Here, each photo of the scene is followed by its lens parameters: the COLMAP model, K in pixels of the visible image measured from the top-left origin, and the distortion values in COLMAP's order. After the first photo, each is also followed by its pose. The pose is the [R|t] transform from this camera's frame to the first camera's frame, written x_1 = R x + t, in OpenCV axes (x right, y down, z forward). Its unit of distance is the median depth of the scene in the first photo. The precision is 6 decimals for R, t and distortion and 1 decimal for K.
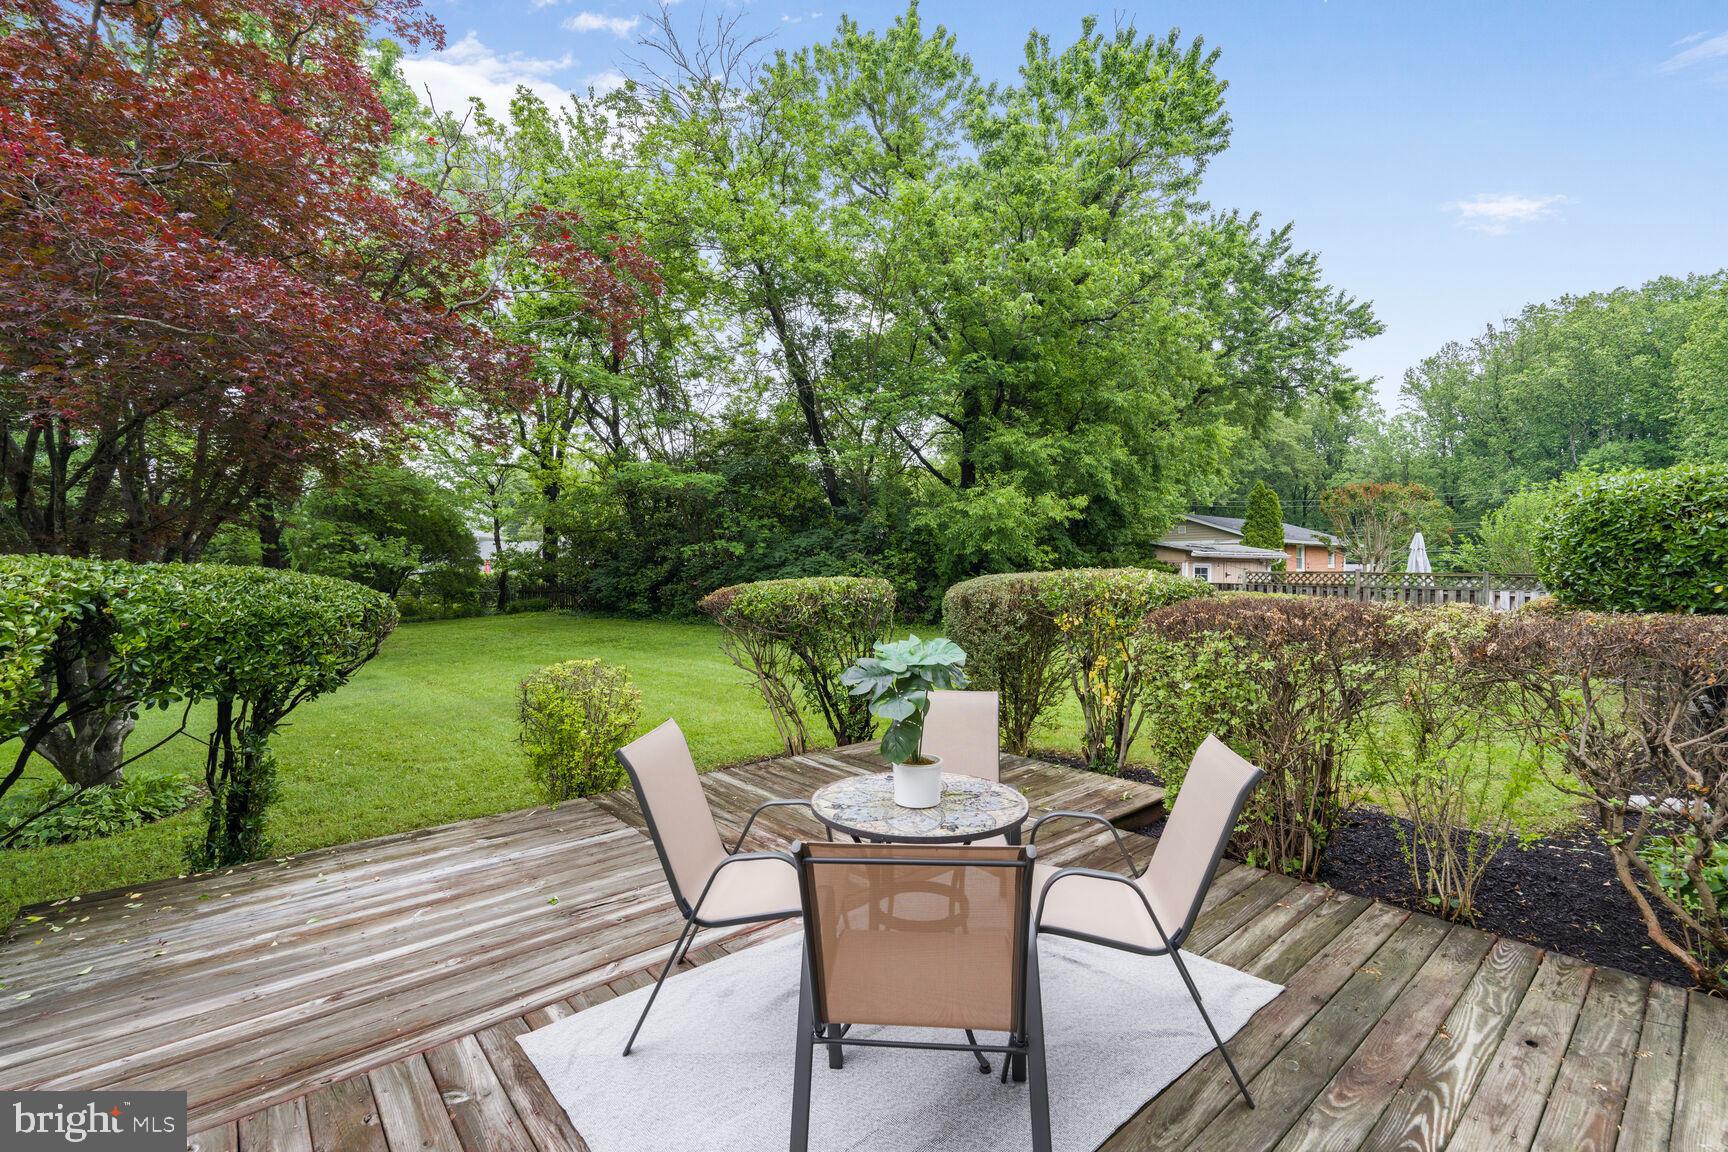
lens RADIAL K [[758.0, 0, 864.0], [0, 758.0, 576.0], [0, 0, 1]] dist [-0.001819, -0.000051]
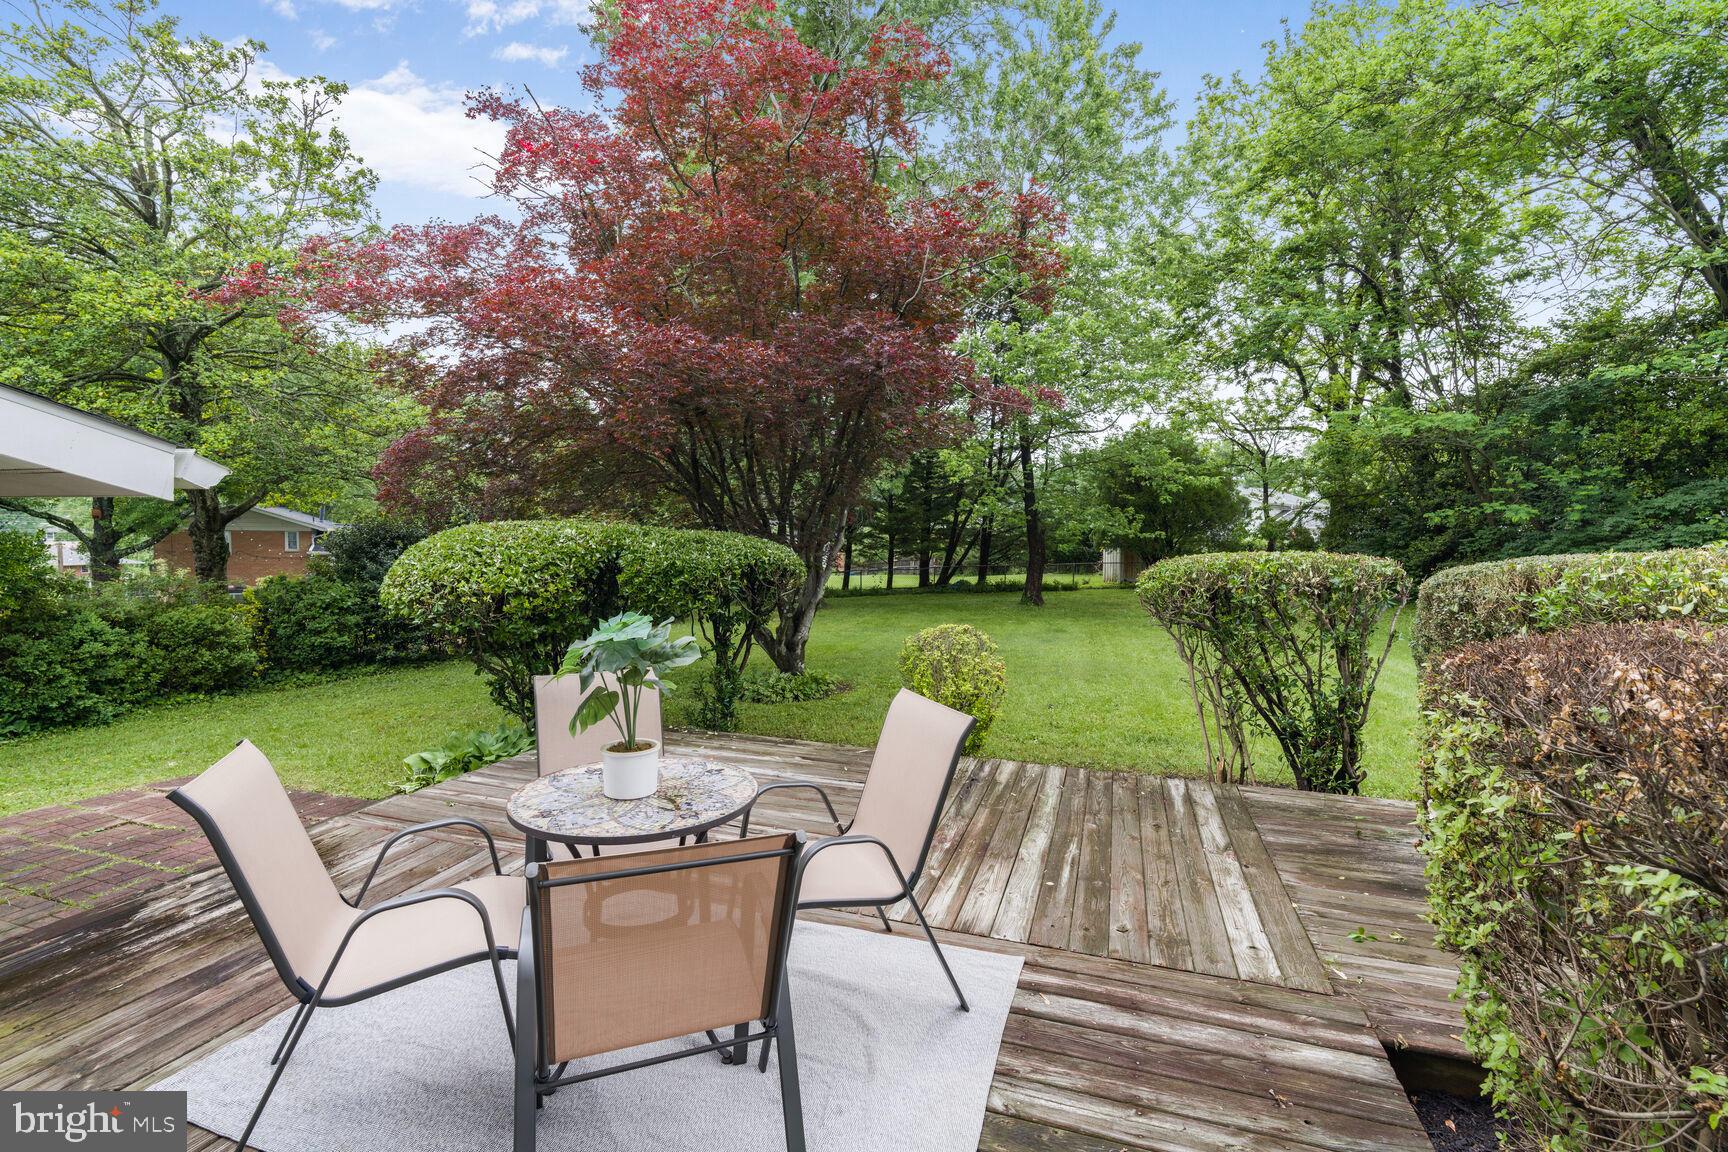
lens RADIAL K [[753.9, 0, 865.9], [0, 753.9, 536.6], [0, 0, 1]] dist [-0.000190, -0.000038]
pose [[0.515786, 0.007969, -0.856680, 0.463156], [-0.016806, 0.999858, -0.000818, -0.011905], [0.856552, 0.014819, 0.515847, 0.341943]]
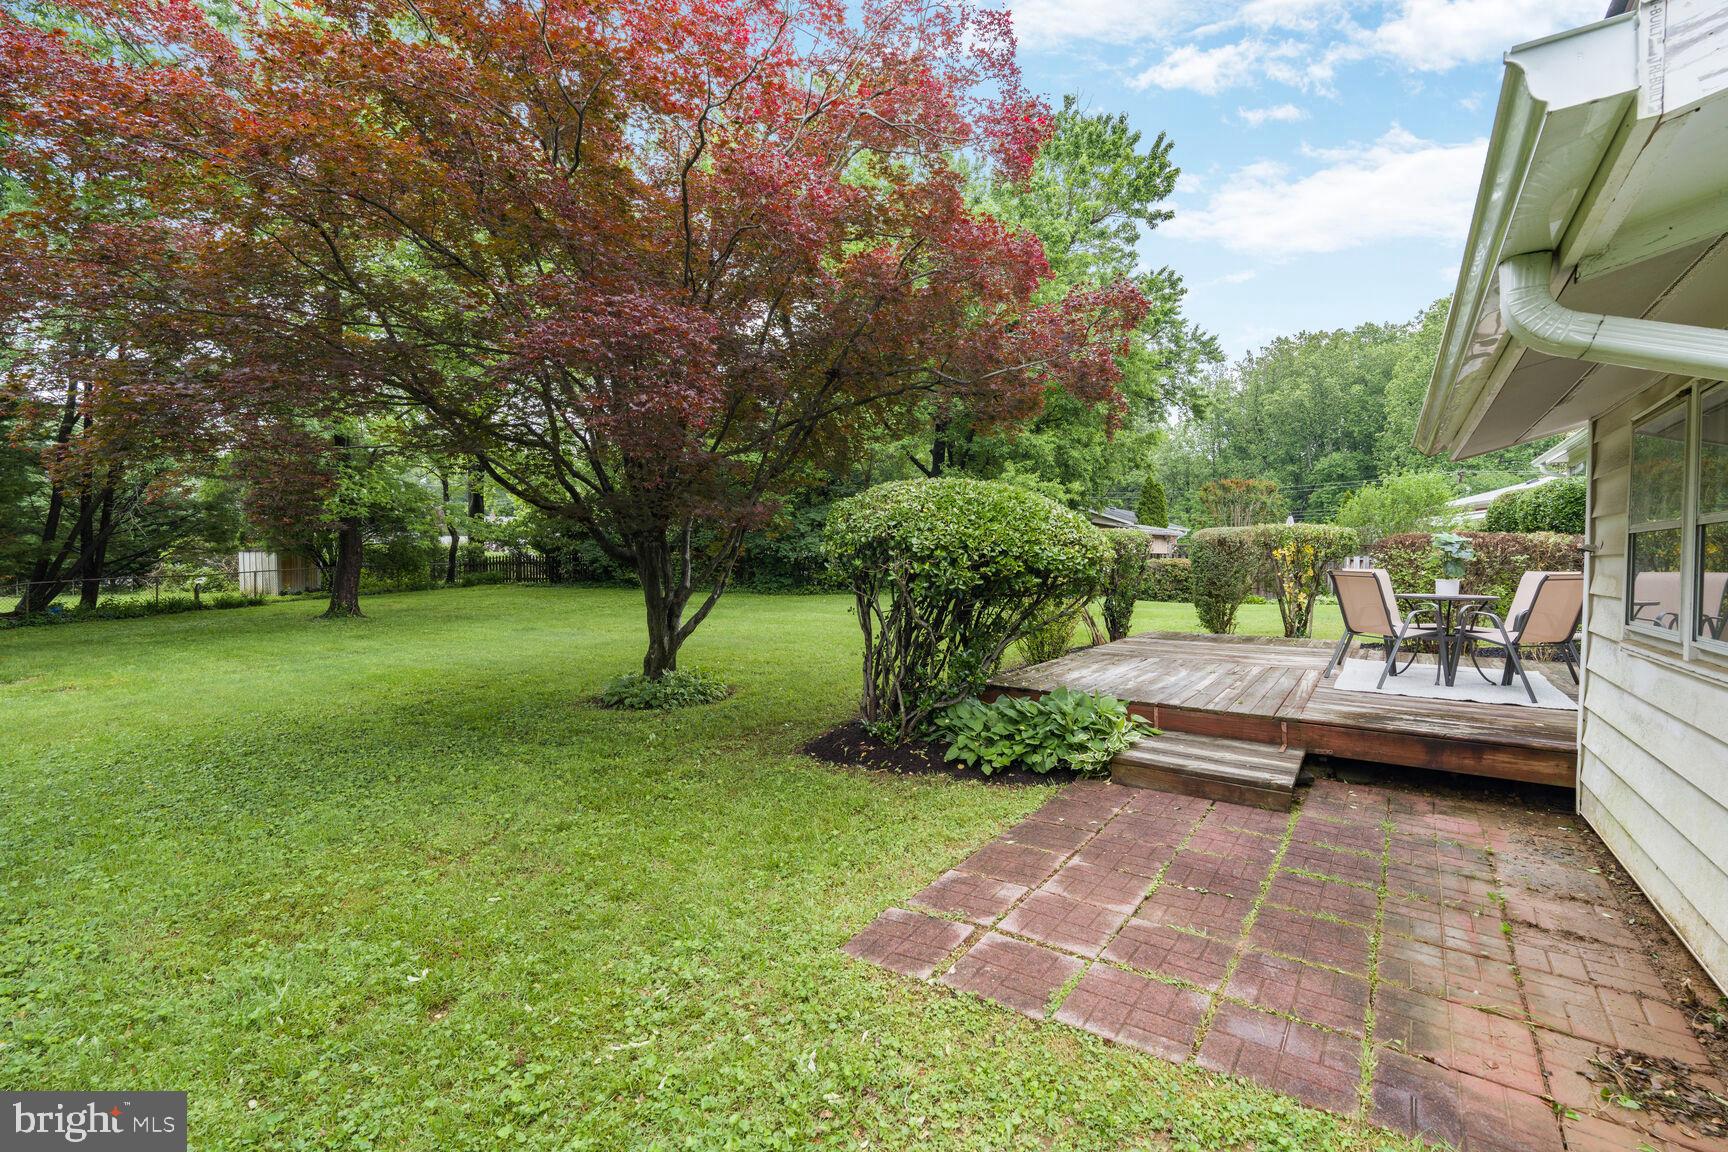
lens RADIAL K [[755.8, 0, 864.0], [0, 755.8, 576.0], [0, 0, 1]] dist [0.001245, 0.000018]
pose [[0.969526, -0.002542, 0.244974, -0.202906], [-0.002269, 0.999810, 0.019357, 0.015532], [-0.244977, -0.019323, 0.969336, -0.081431]]
